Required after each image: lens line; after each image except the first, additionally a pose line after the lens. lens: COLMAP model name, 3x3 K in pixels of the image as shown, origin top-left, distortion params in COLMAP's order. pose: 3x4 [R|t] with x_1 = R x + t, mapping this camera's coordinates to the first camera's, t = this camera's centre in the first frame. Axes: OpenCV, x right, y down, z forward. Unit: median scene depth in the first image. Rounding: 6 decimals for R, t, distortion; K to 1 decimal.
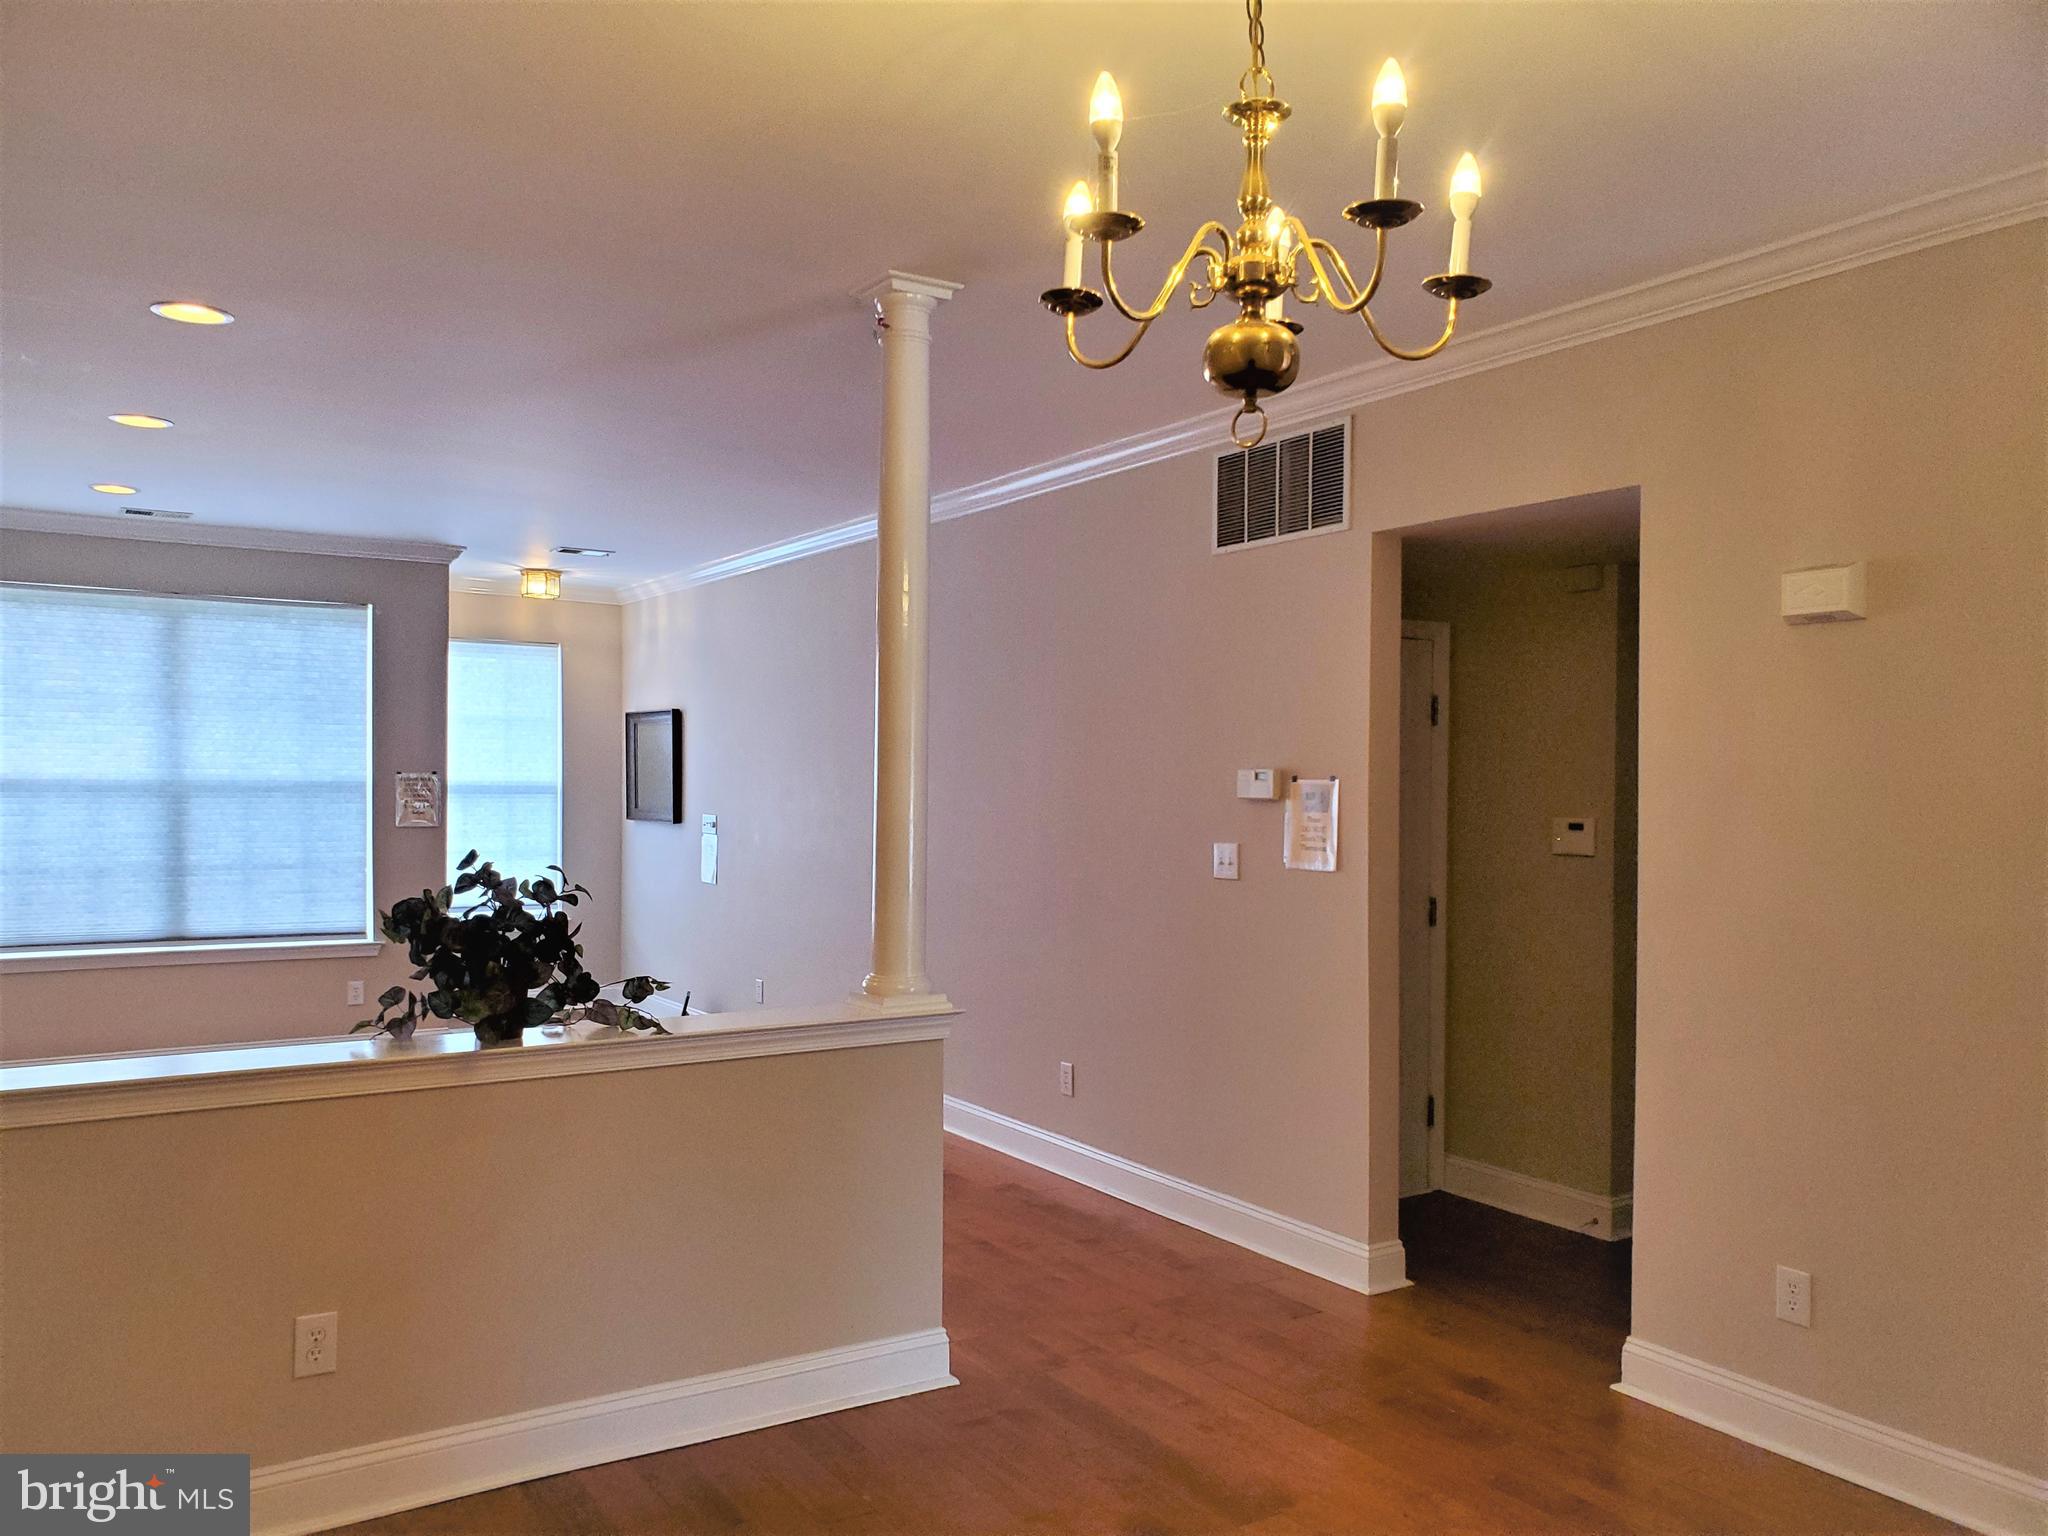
lens RADIAL K [[1579.4, 0, 1008.5], [0, 1579.4, 789.8], [0, 0, 1]] dist [0.000453, 0.005423]
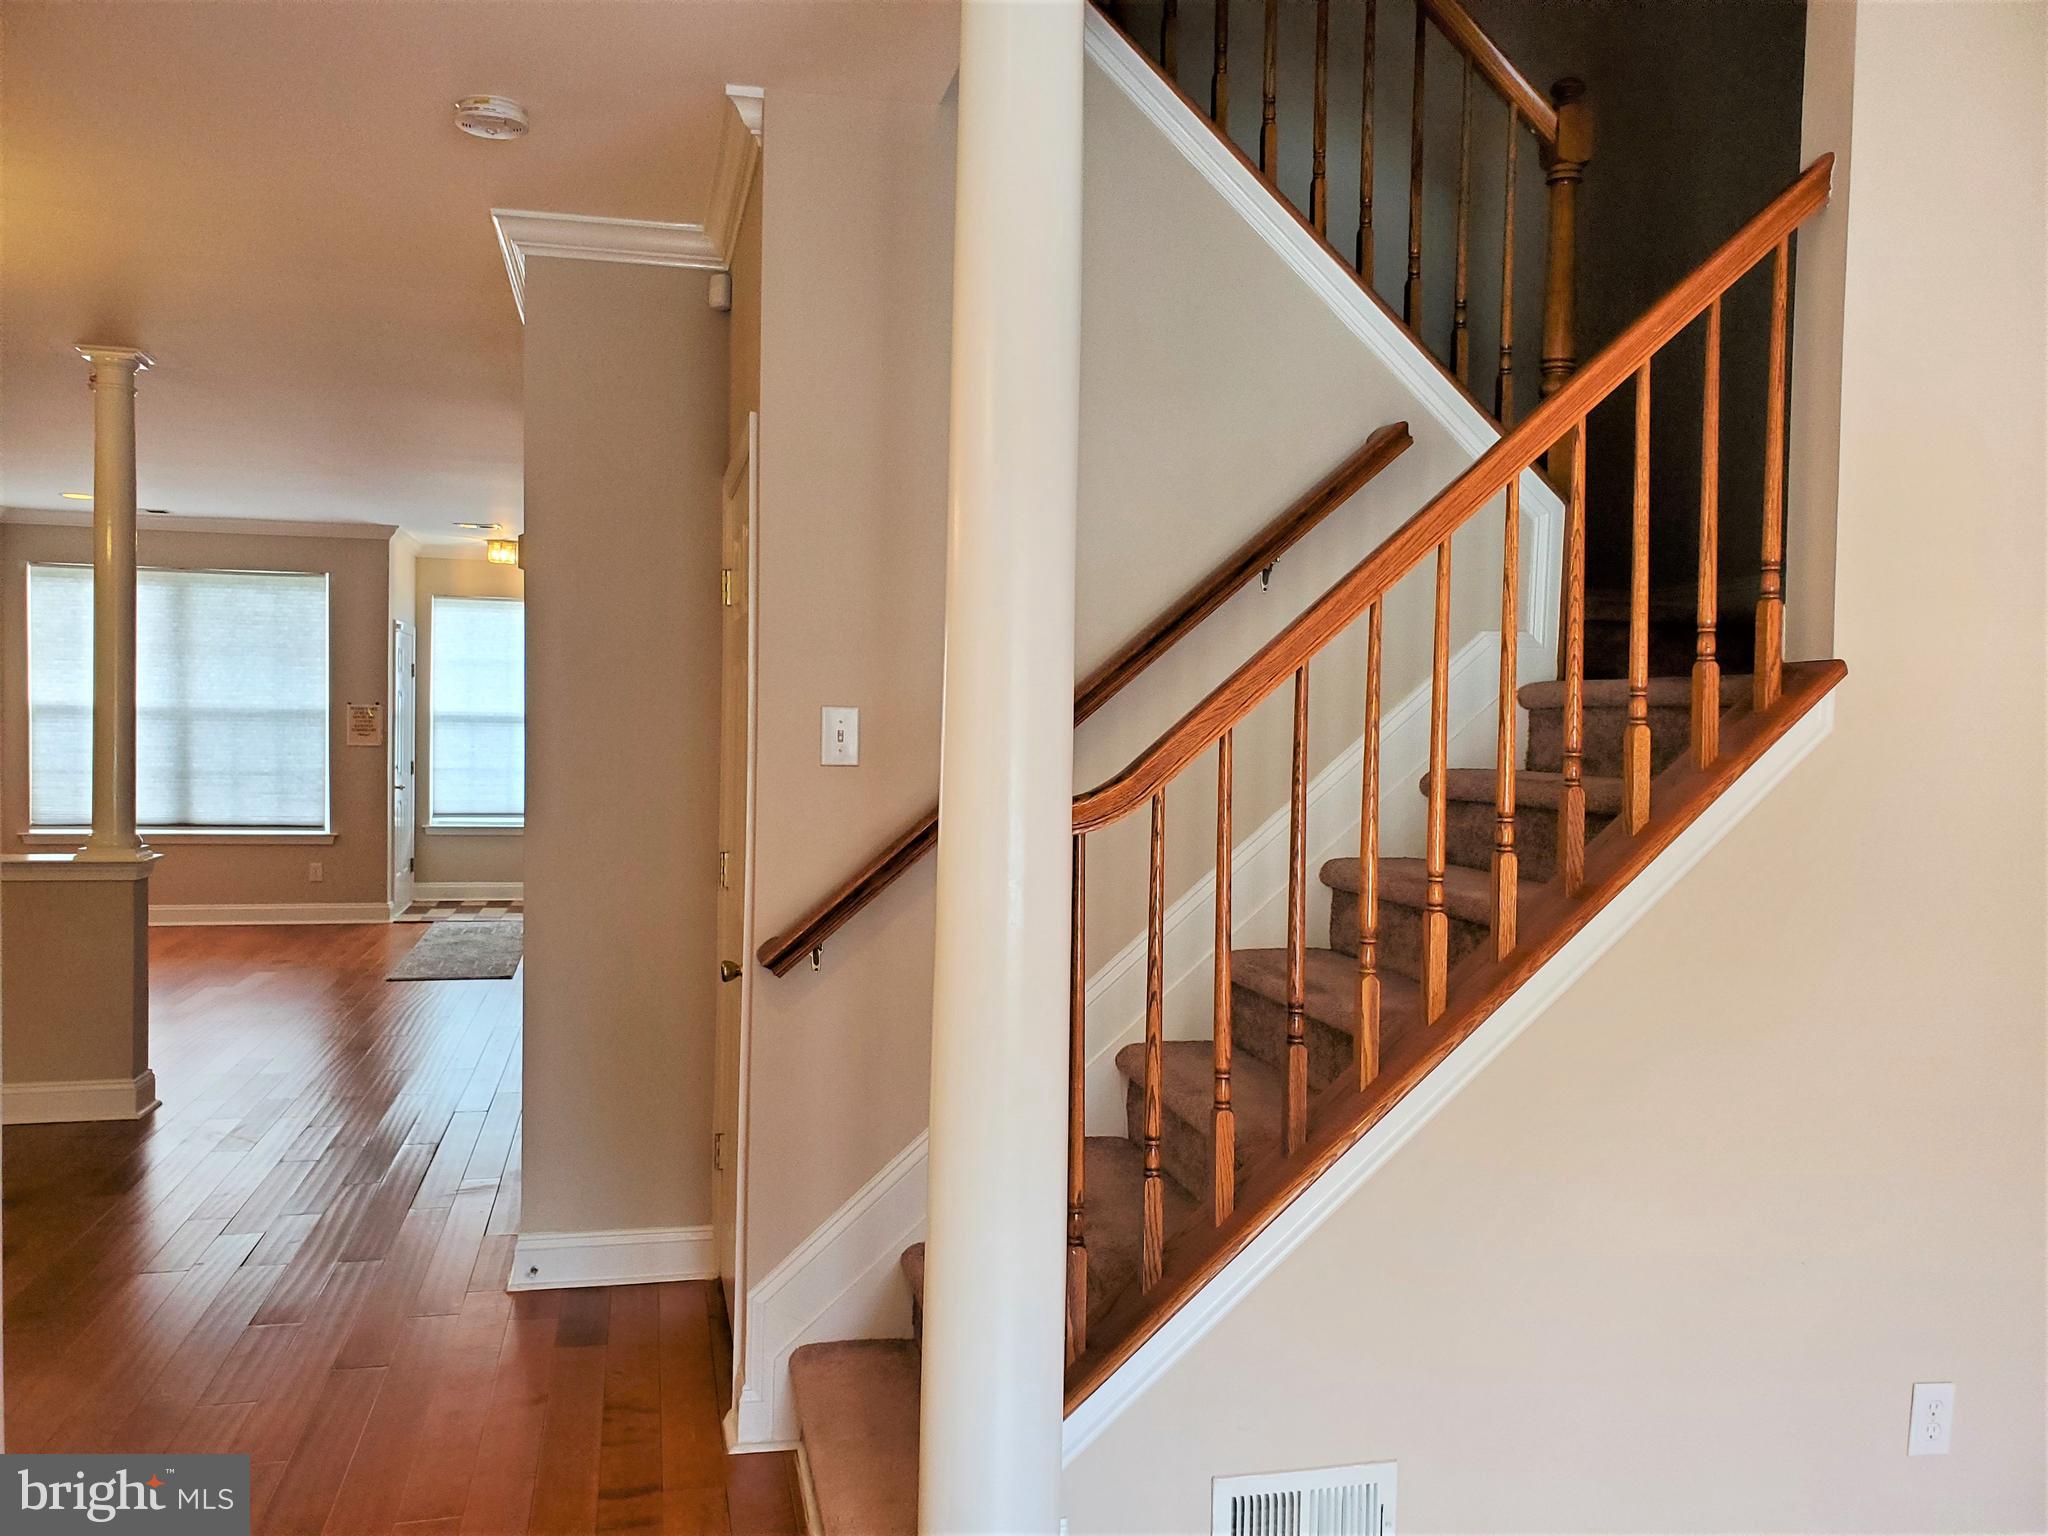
lens RADIAL K [[1579.4, 0, 1008.5], [0, 1579.4, 789.8], [0, 0, 1]] dist [0.000453, 0.005423]
pose [[0.941093, 0.021759, -0.337448, 0.878432], [-0.010685, 0.999343, 0.034642, 0.014429], [0.337980, -0.028996, 0.940706, -0.050601]]
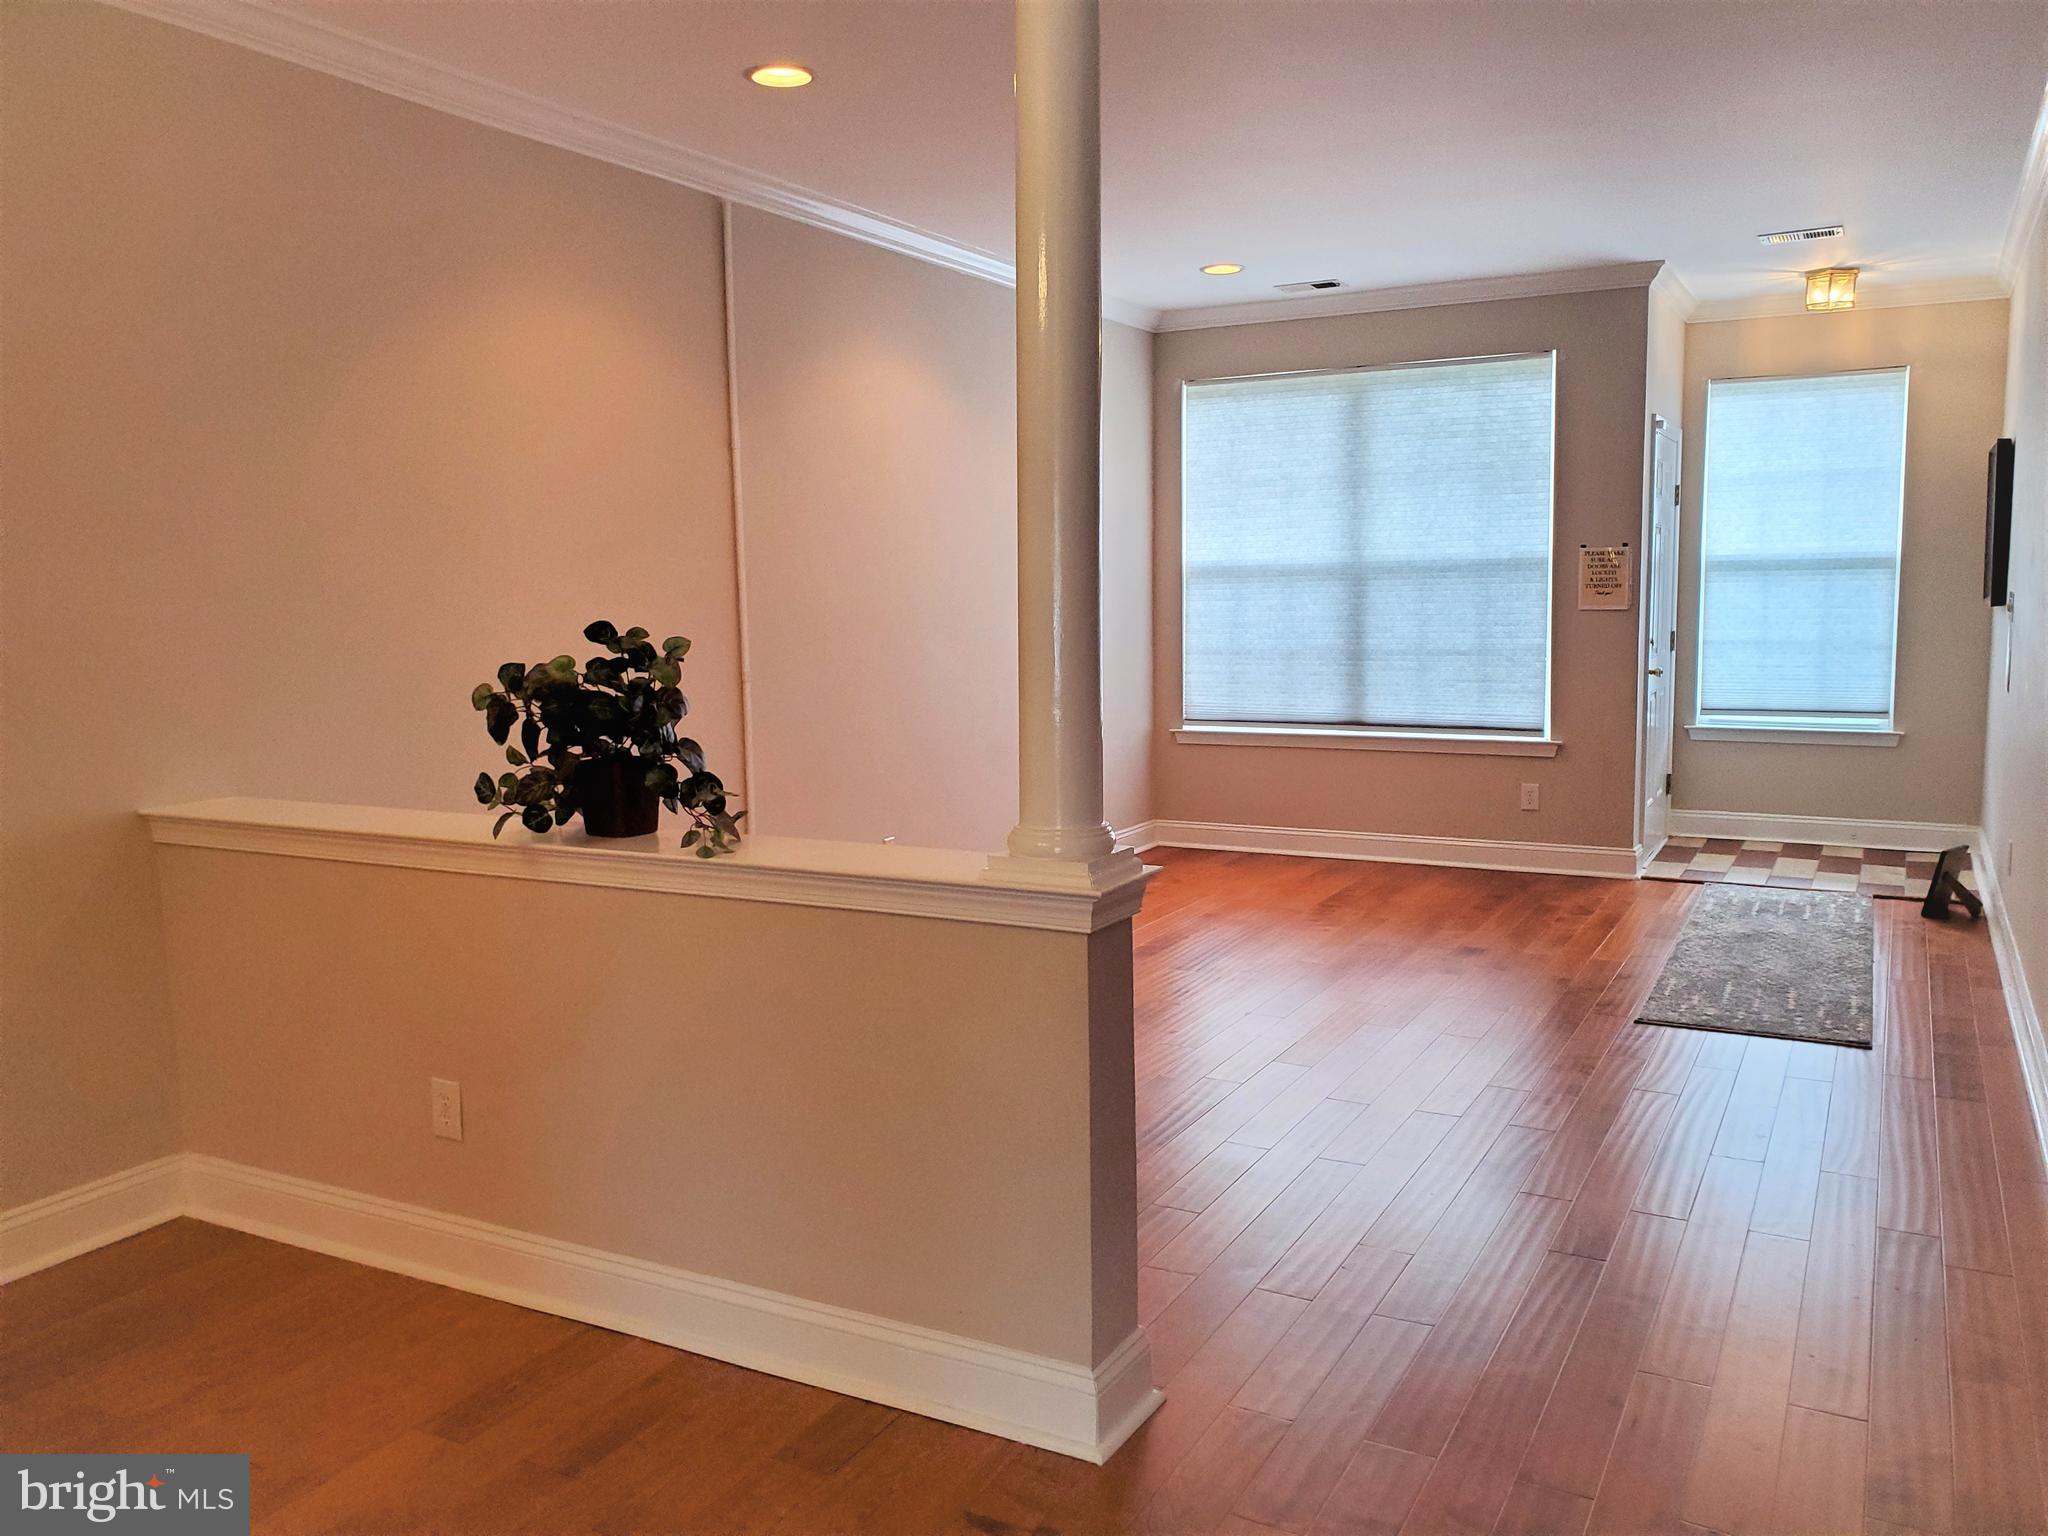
lens RADIAL K [[1577.7, 0, 1031.6], [0, 1577.7, 755.1], [0, 0, 1]] dist [0.068766, -0.183785]
pose [[0.477195, 0.078477, -0.875287, 0.362042], [0.016647, 0.995019, 0.098288, 0.019276], [0.878640, -0.061474, 0.473511, 0.517755]]
